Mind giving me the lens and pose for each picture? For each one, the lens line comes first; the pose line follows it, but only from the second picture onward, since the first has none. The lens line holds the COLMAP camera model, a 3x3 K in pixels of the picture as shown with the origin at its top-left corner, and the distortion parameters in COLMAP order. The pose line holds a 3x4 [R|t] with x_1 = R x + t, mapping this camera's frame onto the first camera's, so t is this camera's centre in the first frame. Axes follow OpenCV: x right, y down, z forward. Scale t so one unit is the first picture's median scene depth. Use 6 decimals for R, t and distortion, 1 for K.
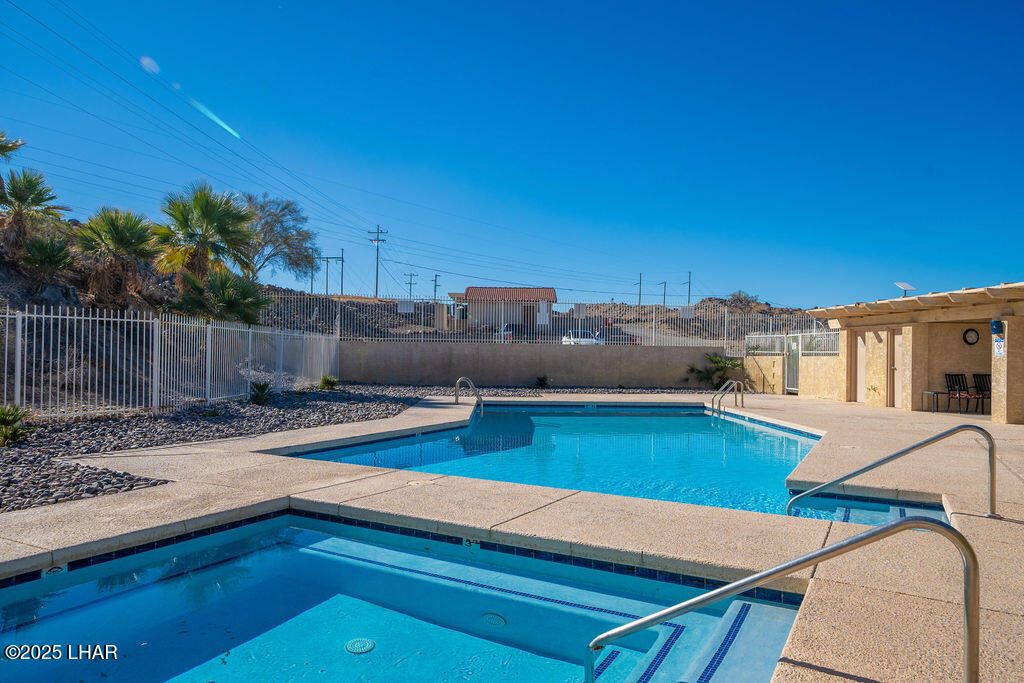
lens RADIAL K [[668.9, 0, 505.4], [0, 668.9, 348.7], [0, 0, 1]] dist [-0.001818, 0.006088]
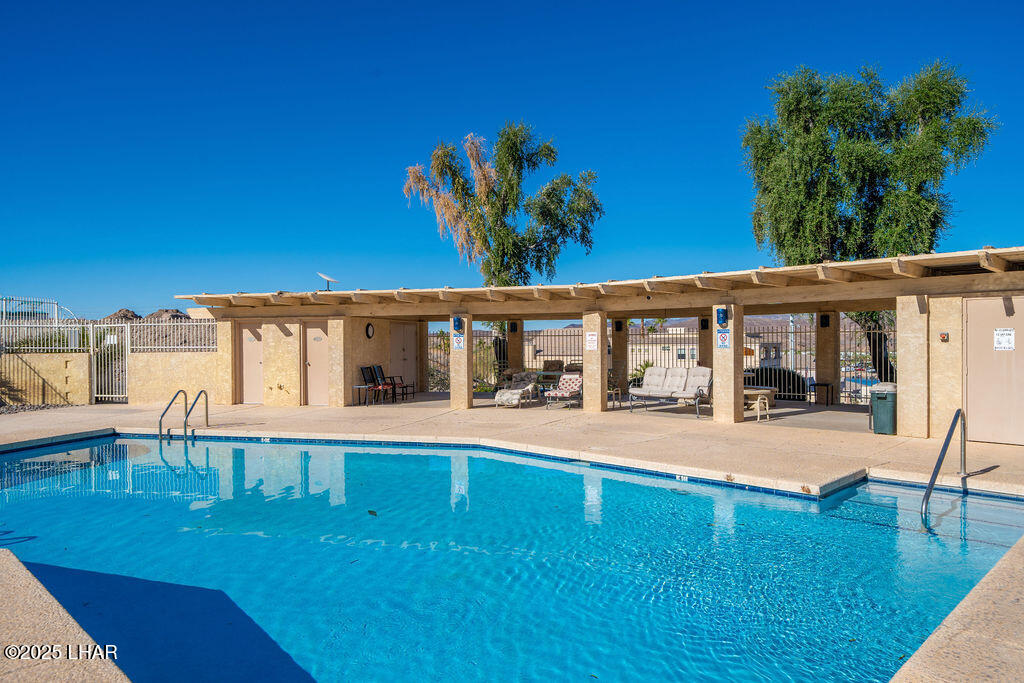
lens RADIAL K [[668.9, 0, 513.8], [0, 668.9, 345.6], [0, 0, 1]] dist [-0.001818, 0.006088]
pose [[0.256656, -0.013651, 0.966406, -0.248981], [0.003297, 0.999907, 0.013249, -0.007657], [-0.966497, -0.000214, 0.256677, 0.471574]]
